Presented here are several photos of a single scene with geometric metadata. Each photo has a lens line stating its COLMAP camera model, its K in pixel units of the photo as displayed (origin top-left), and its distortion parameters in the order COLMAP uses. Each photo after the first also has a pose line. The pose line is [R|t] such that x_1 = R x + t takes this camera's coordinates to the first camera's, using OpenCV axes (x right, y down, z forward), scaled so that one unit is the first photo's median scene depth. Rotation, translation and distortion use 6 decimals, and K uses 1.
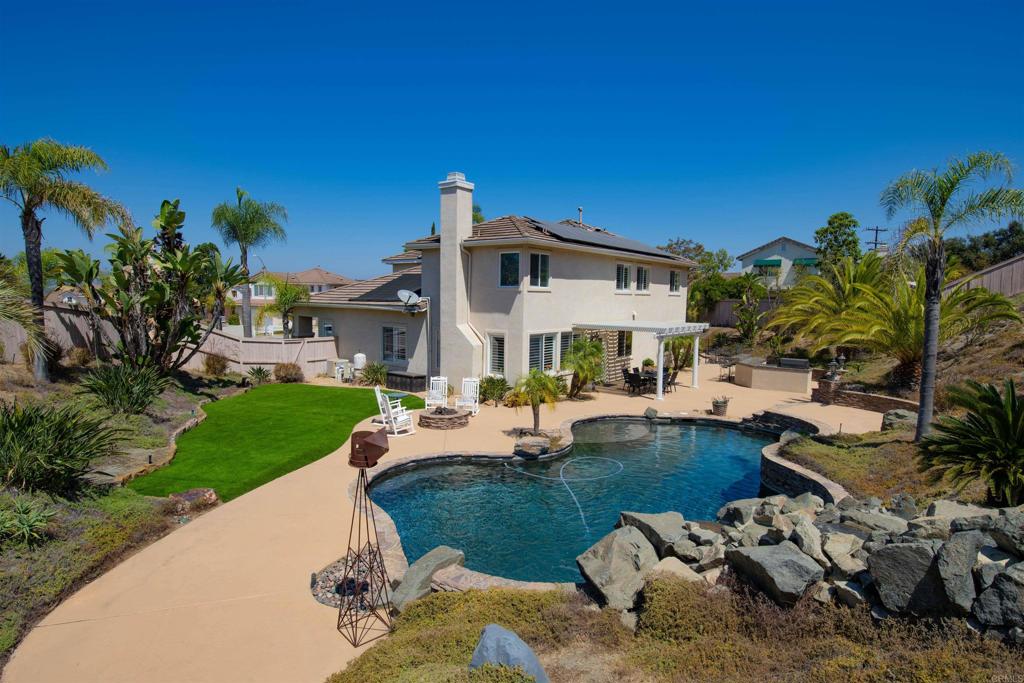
lens RADIAL K [[554.6, 0, 511.1], [0, 554.6, 339.4], [0, 0, 1]] dist [-0.004213, -0.001130]
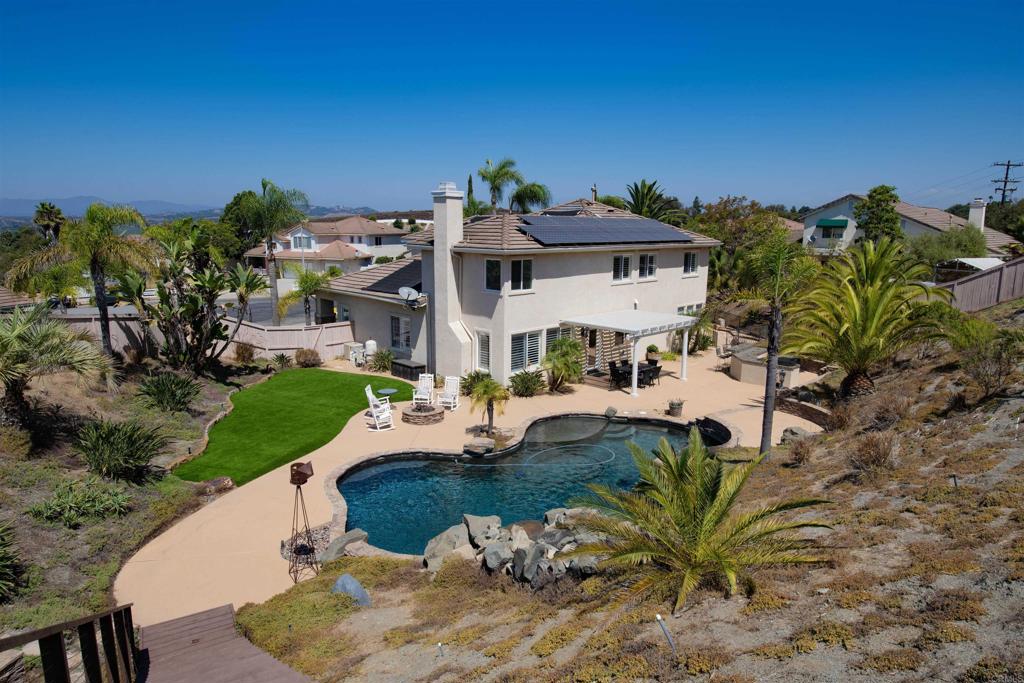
lens RADIAL K [[647.0, 0, 509.9], [0, 647.0, 339.0], [0, 0, 1]] dist [0.001951, 0.002653]
pose [[0.991489, 0.016433, -0.129148, 0.198619], [-0.003158, 0.994746, 0.102326, -0.132475], [0.130151, -0.101047, 0.986332, -0.265470]]
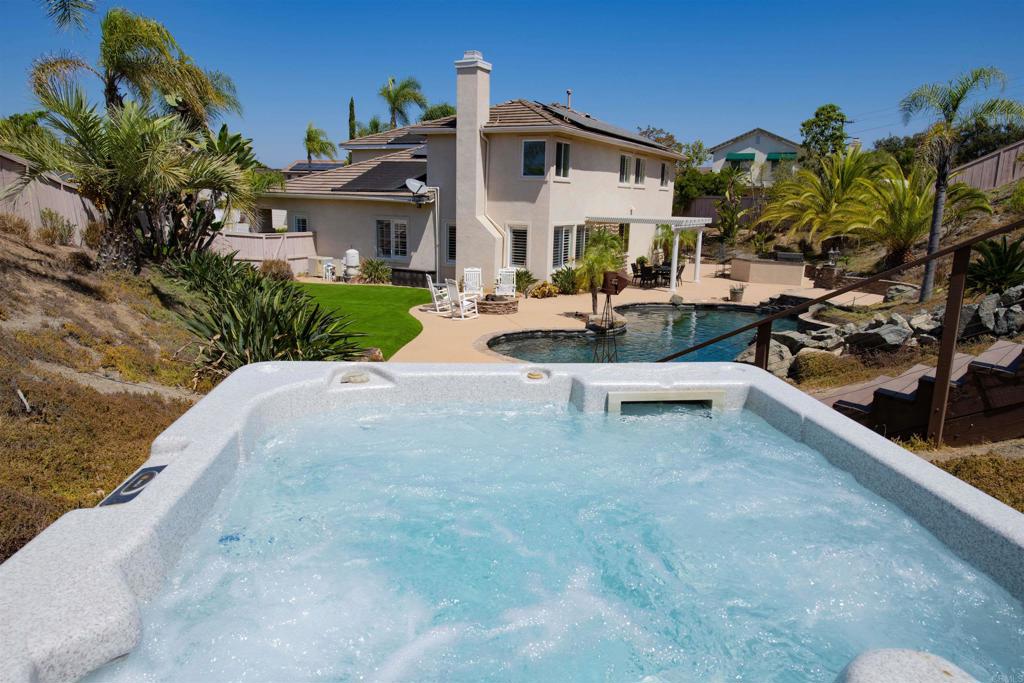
lens RADIAL K [[697.4, 0, 510.6], [0, 697.4, 344.9], [0, 0, 1]] dist [0.003255, 0.003400]
pose [[0.985461, -0.025301, 0.168010, -0.261615], [0.002781, 0.991120, 0.132943, 0.036110], [-0.169881, -0.130543, 0.976780, -0.237292]]
